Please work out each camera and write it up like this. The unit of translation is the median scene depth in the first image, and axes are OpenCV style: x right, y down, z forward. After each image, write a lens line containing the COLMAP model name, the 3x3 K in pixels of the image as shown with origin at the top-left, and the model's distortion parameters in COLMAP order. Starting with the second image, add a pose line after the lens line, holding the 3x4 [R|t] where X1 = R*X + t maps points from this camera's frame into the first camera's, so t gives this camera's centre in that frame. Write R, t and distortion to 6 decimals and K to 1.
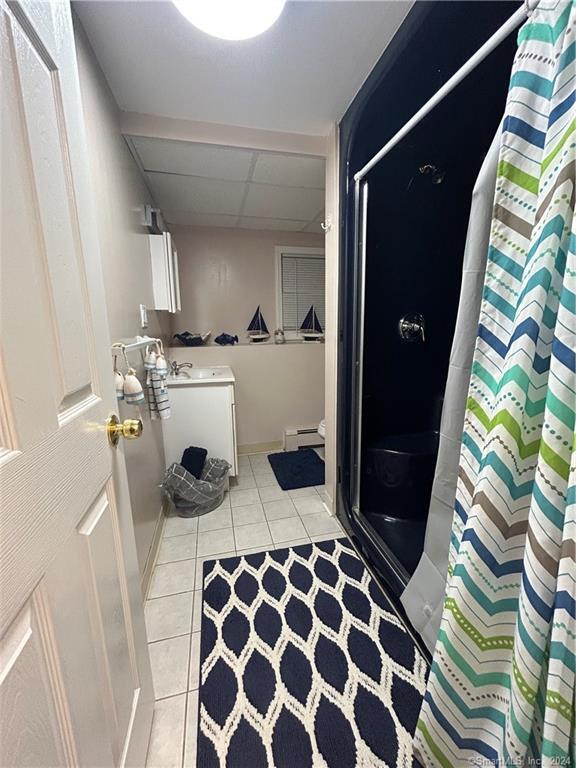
lens RADIAL K [[308.1, 0, 288.7], [0, 308.1, 383.6], [0, 0, 1]] dist [-0.000161, 0.000121]
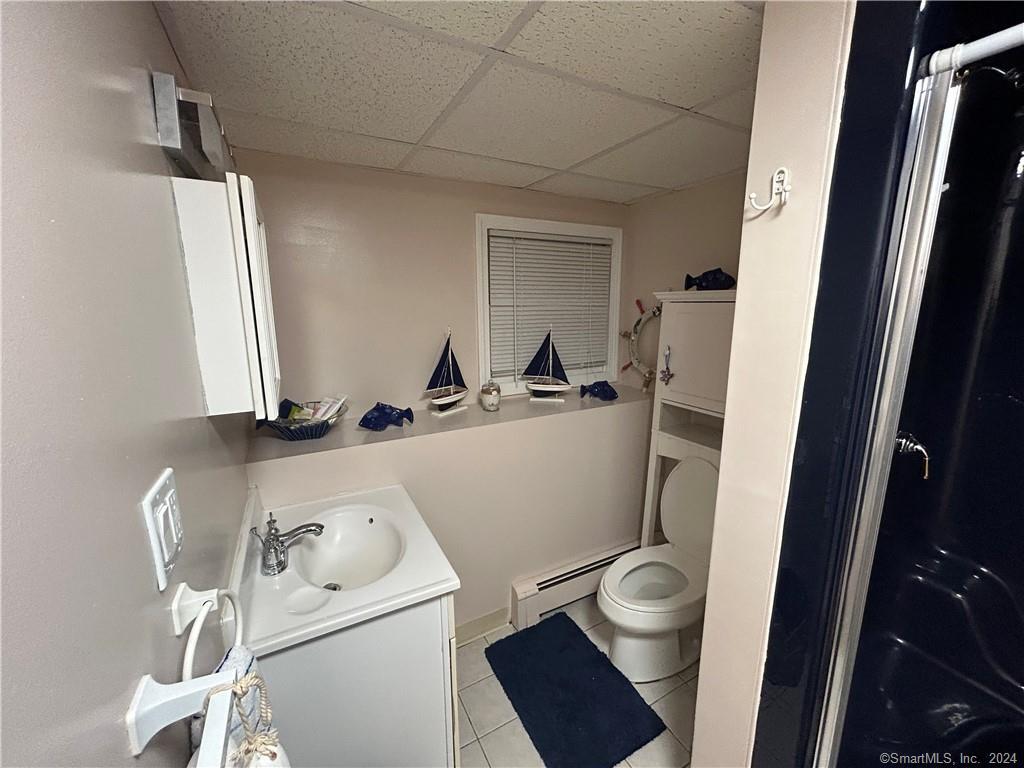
lens RADIAL K [[410.7, 0, 512.4], [0, 410.7, 383.8], [0, 0, 1]] dist [-0.000161, 0.000121]
pose [[0.968582, -0.043348, 0.244886, -0.162198], [0.041439, 0.999057, 0.012948, -0.185709], [-0.245217, -0.002393, 0.969465, 0.359592]]
